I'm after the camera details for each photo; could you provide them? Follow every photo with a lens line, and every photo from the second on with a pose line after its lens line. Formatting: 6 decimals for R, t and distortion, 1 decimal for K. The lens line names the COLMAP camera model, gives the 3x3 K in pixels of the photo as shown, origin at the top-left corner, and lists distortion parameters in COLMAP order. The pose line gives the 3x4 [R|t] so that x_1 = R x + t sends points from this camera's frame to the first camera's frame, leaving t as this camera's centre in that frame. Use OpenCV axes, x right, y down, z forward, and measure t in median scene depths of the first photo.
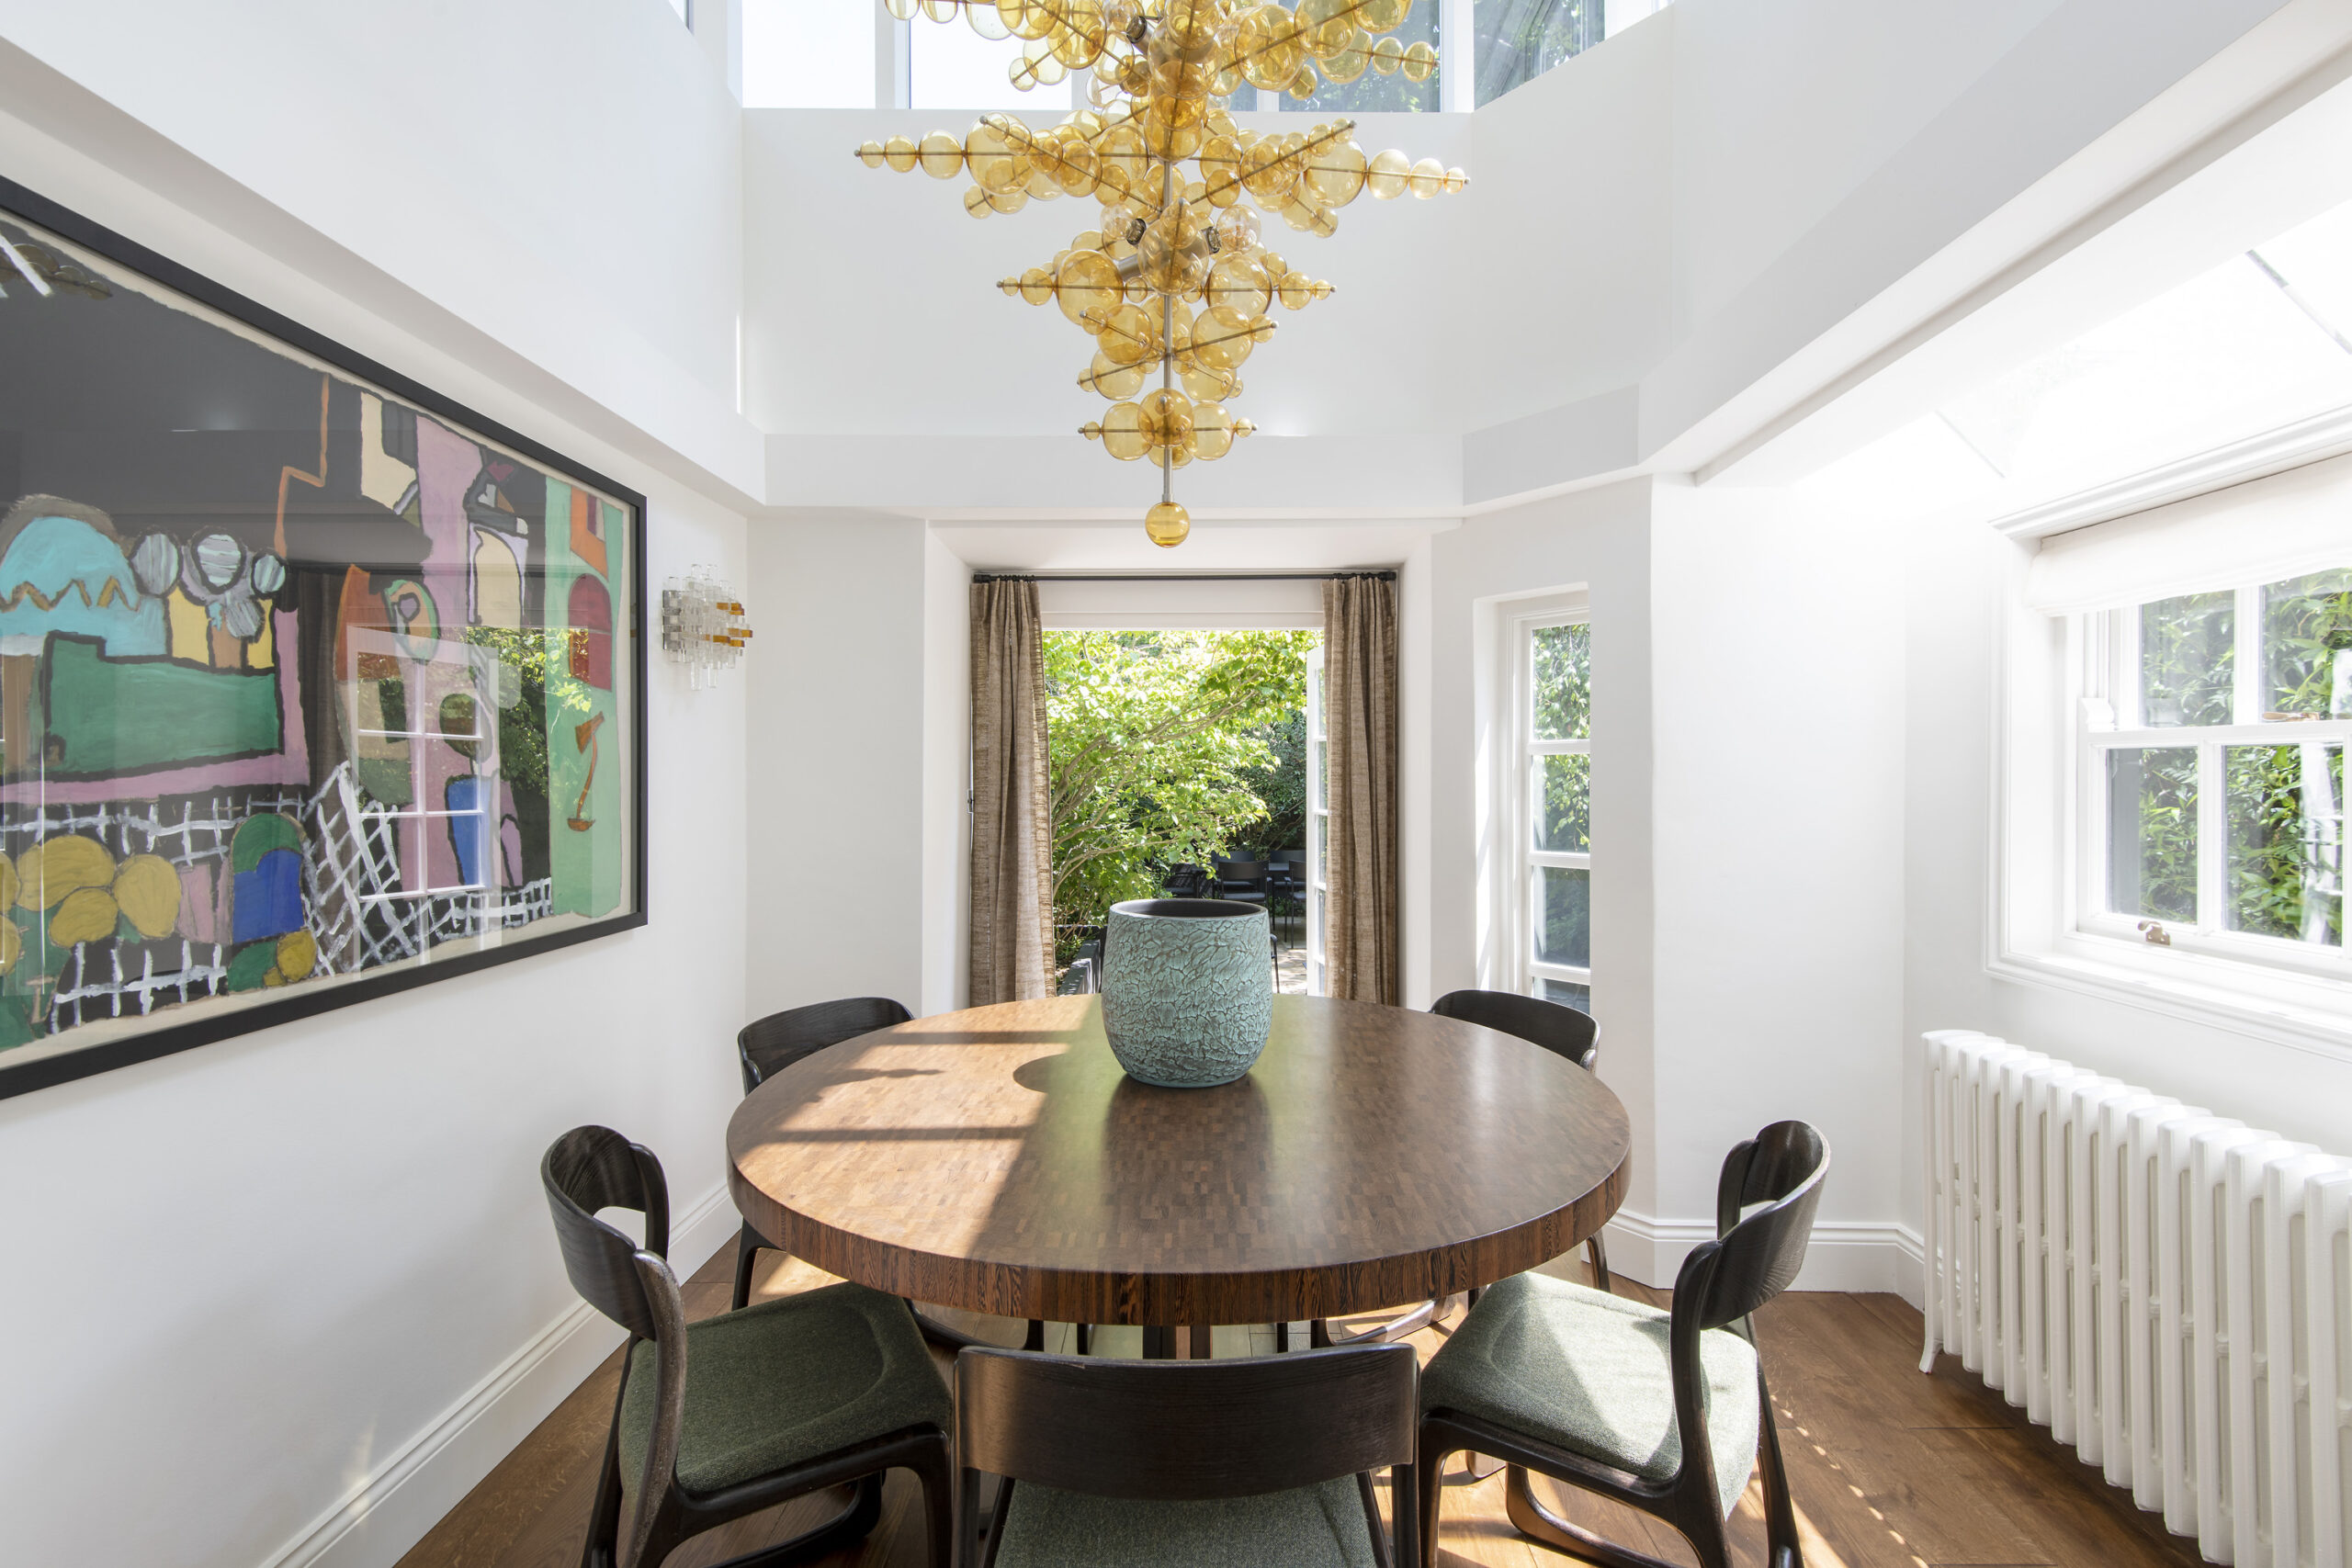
lens RADIAL K [[1083.6, 0, 1190.8], [0, 1083.6, 782.4], [0, 0, 1]] dist [0.004645, -0.002414]
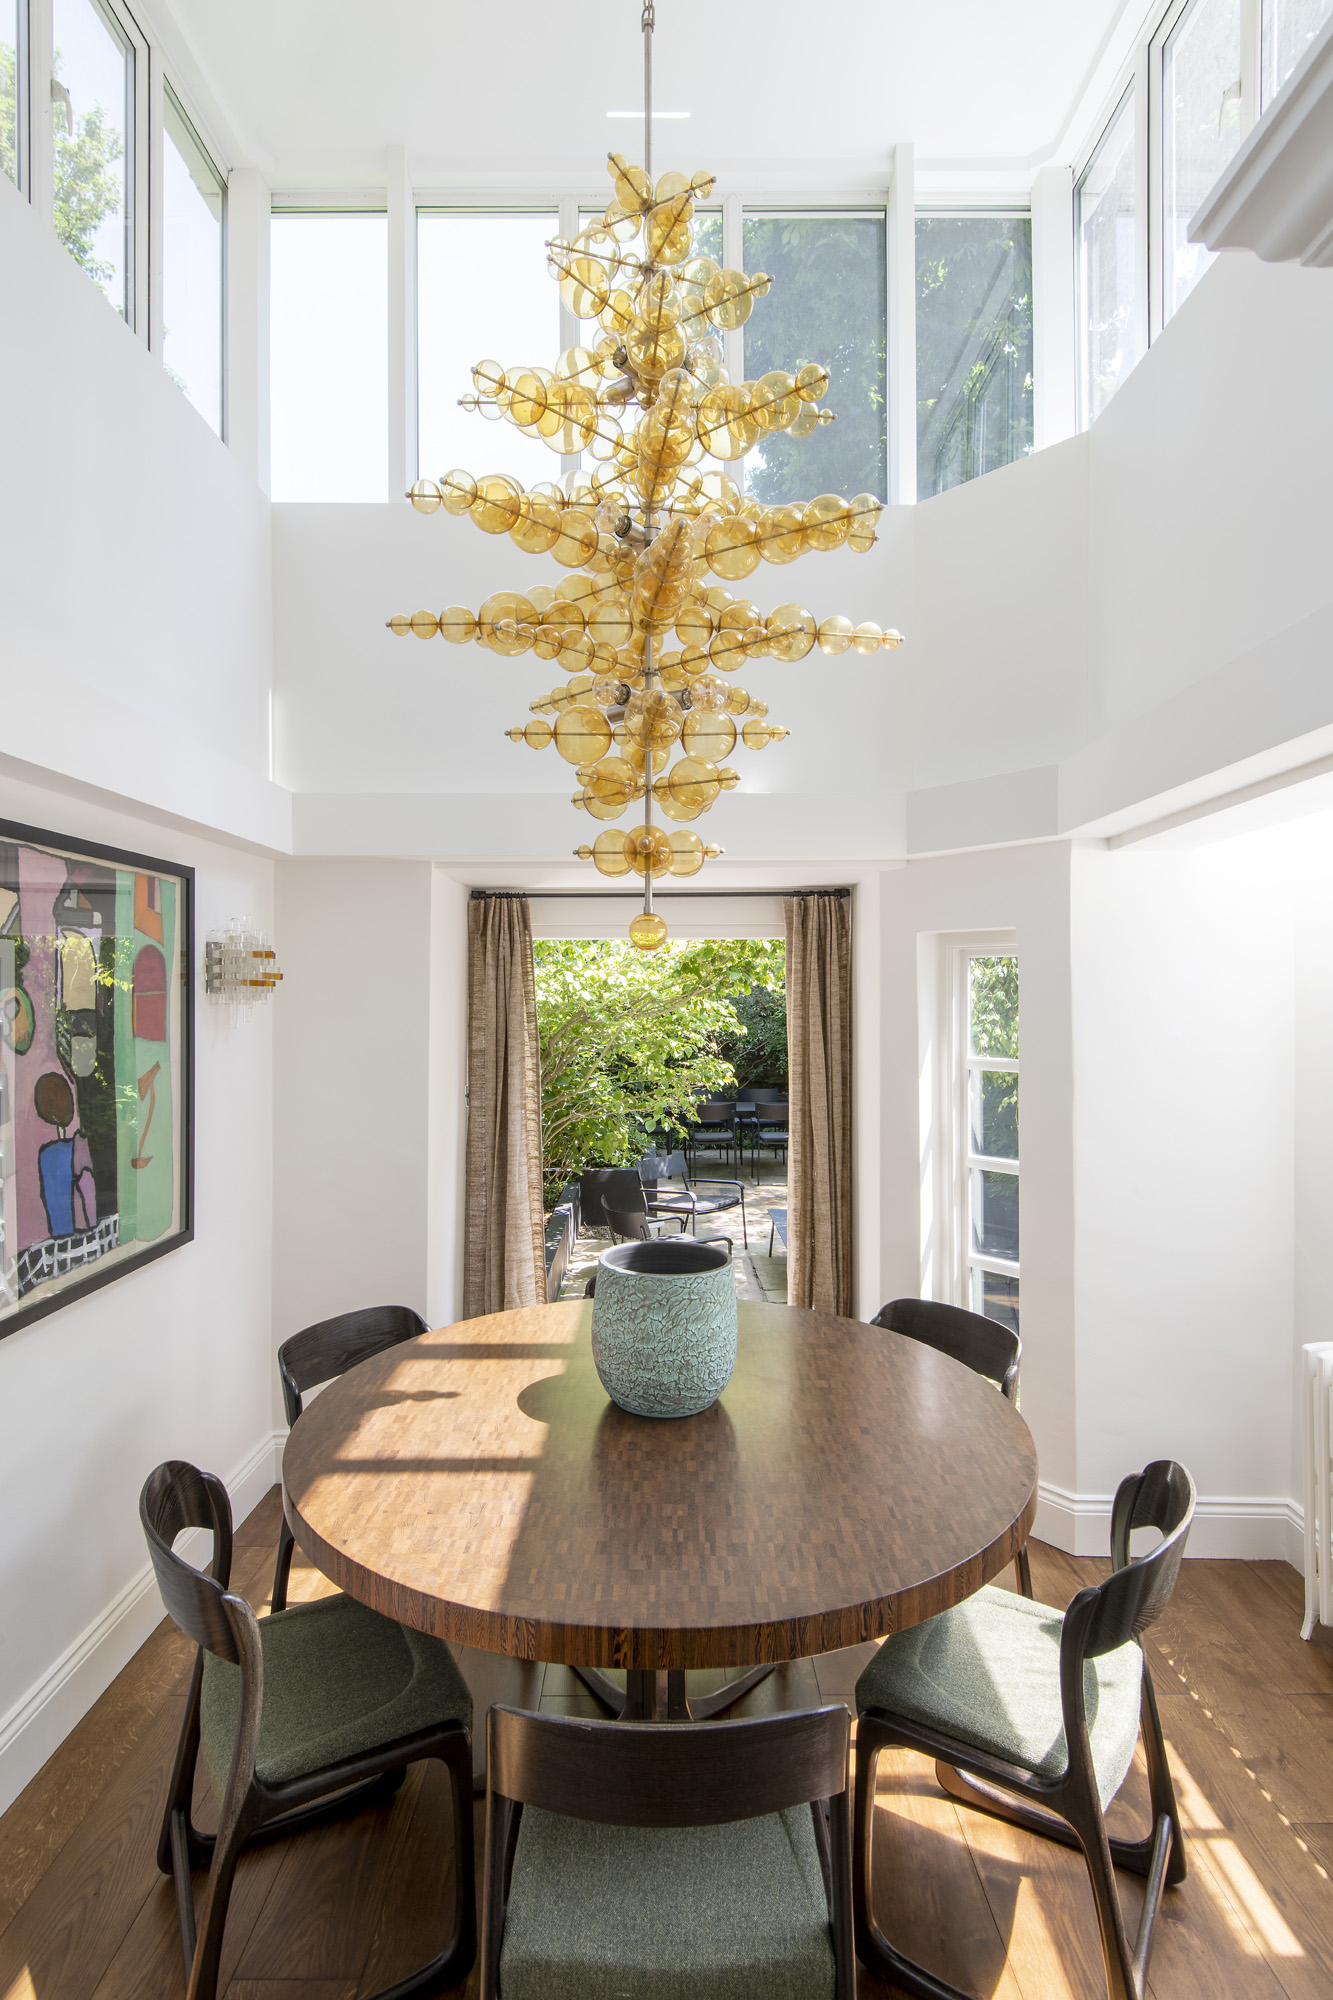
lens RADIAL K [[1026.7, 0, 655.0], [0, 1026.7, 996.3], [0, 0, 1]] dist [-0.007099, -0.000903]
pose [[0.999968, 0.000044, -0.007956, -0.005013], [-0.000101, 0.999974, -0.007187, -0.155128], [0.007955, 0.007187, 0.999943, -0.109628]]
